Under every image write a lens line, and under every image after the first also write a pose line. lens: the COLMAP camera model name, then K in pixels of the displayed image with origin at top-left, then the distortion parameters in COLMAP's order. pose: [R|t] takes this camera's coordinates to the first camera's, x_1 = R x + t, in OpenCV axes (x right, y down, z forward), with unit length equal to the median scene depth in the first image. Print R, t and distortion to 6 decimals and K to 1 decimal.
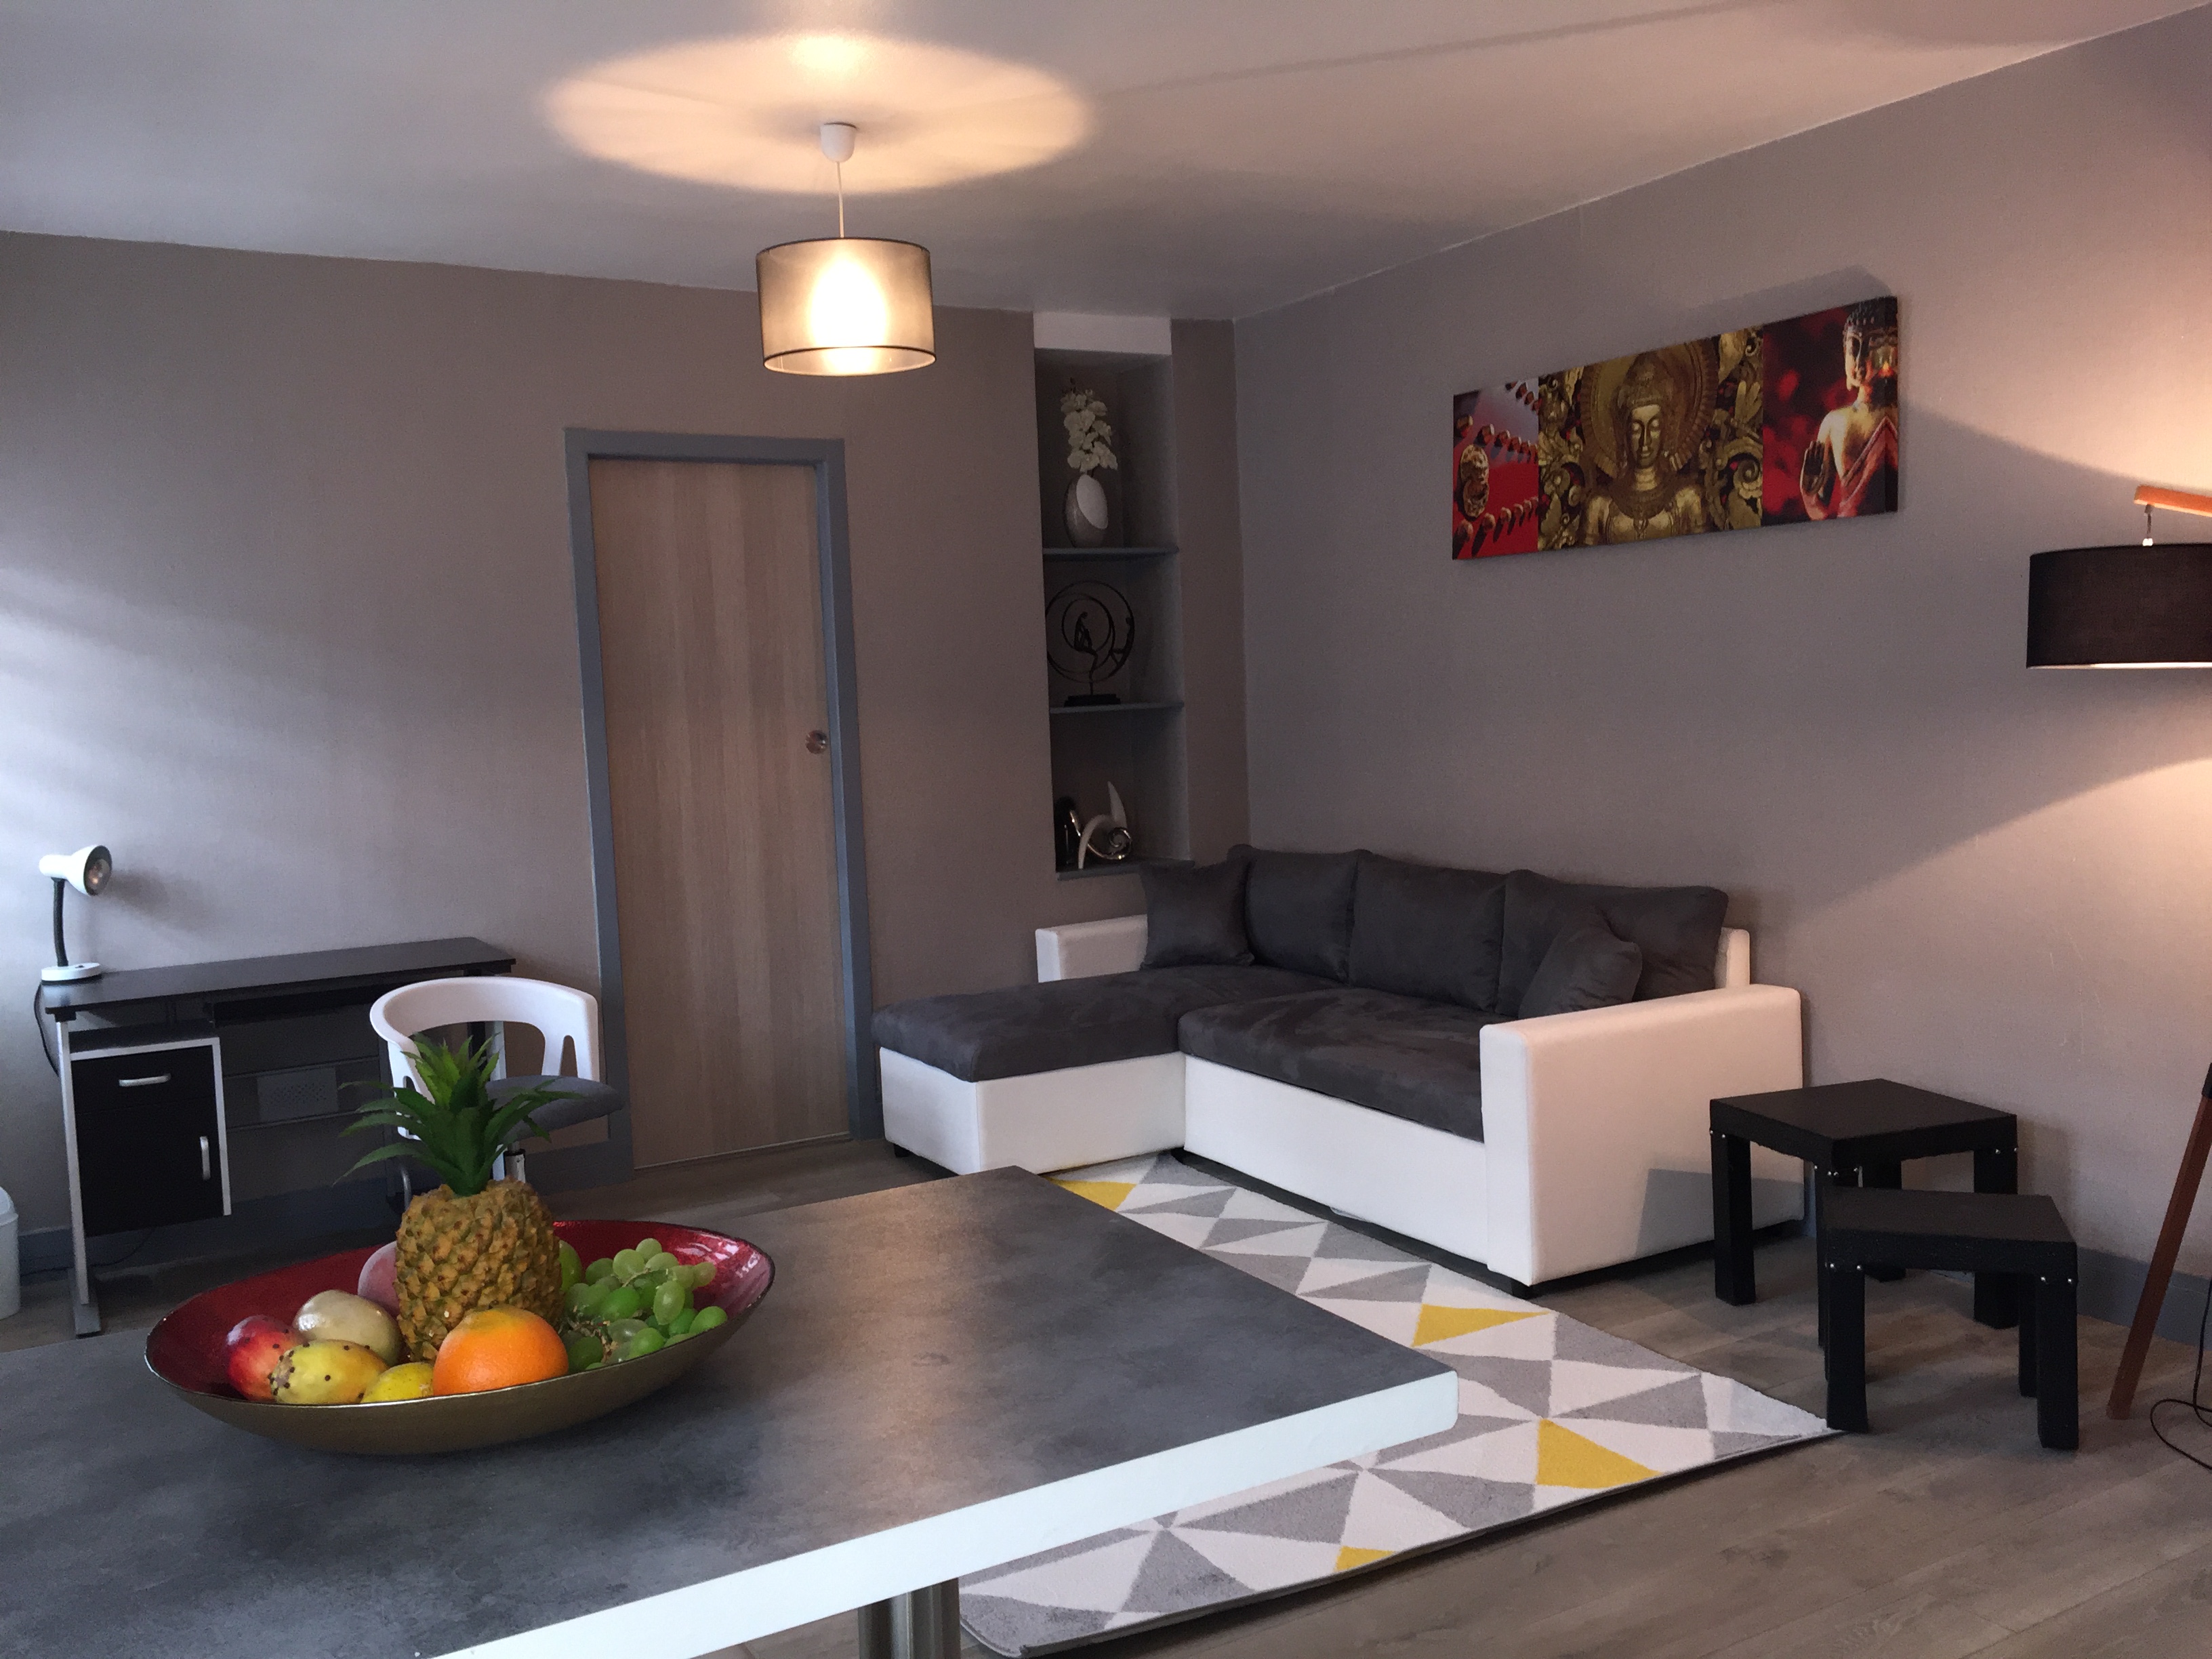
lens RADIAL K [[1892.7, 0, 1109.6], [0, 1892.7, 818.1], [0, 0, 1]] dist [0.086684, -0.123629]
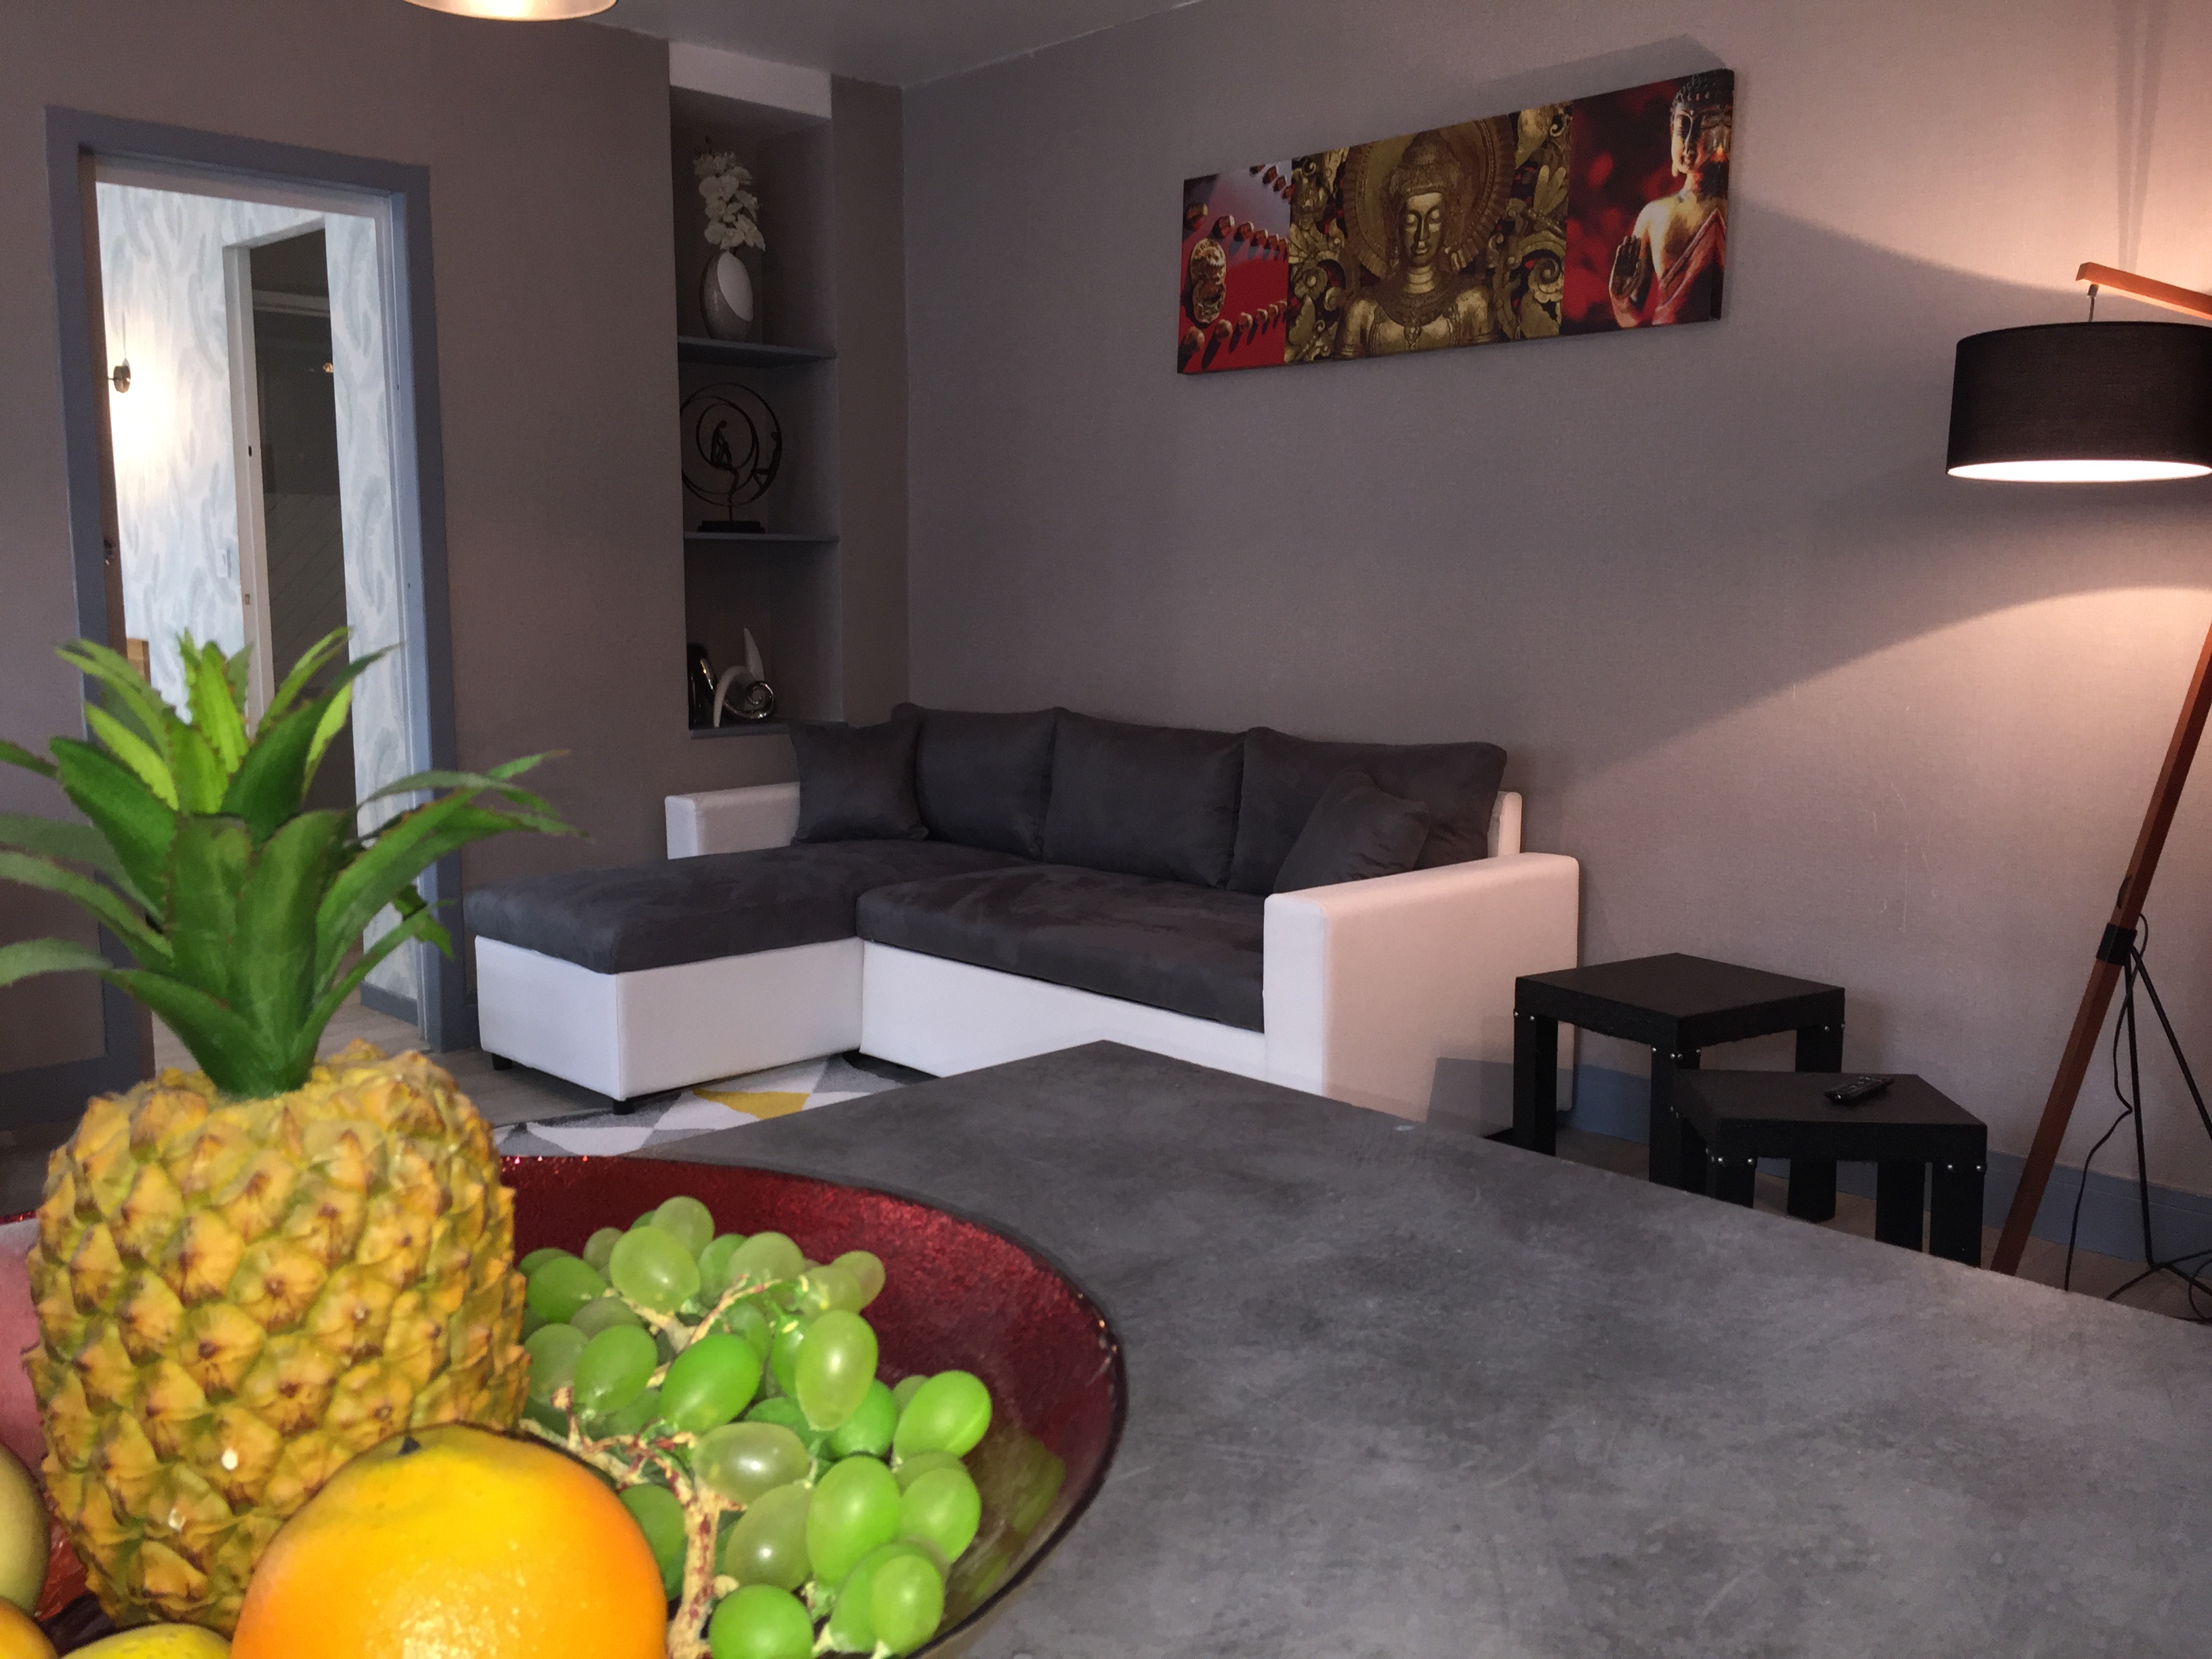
lens RADIAL K [[1892.7, 0, 1102.9], [0, 1892.7, 824.4], [0, 0, 1]] dist [0.086684, -0.123629]
pose [[0.968398, 0.010656, 0.249182, -0.081443], [-0.022623, 0.998721, 0.045212, 0.038380], [-0.248382, -0.049420, 0.967401, 0.187219]]
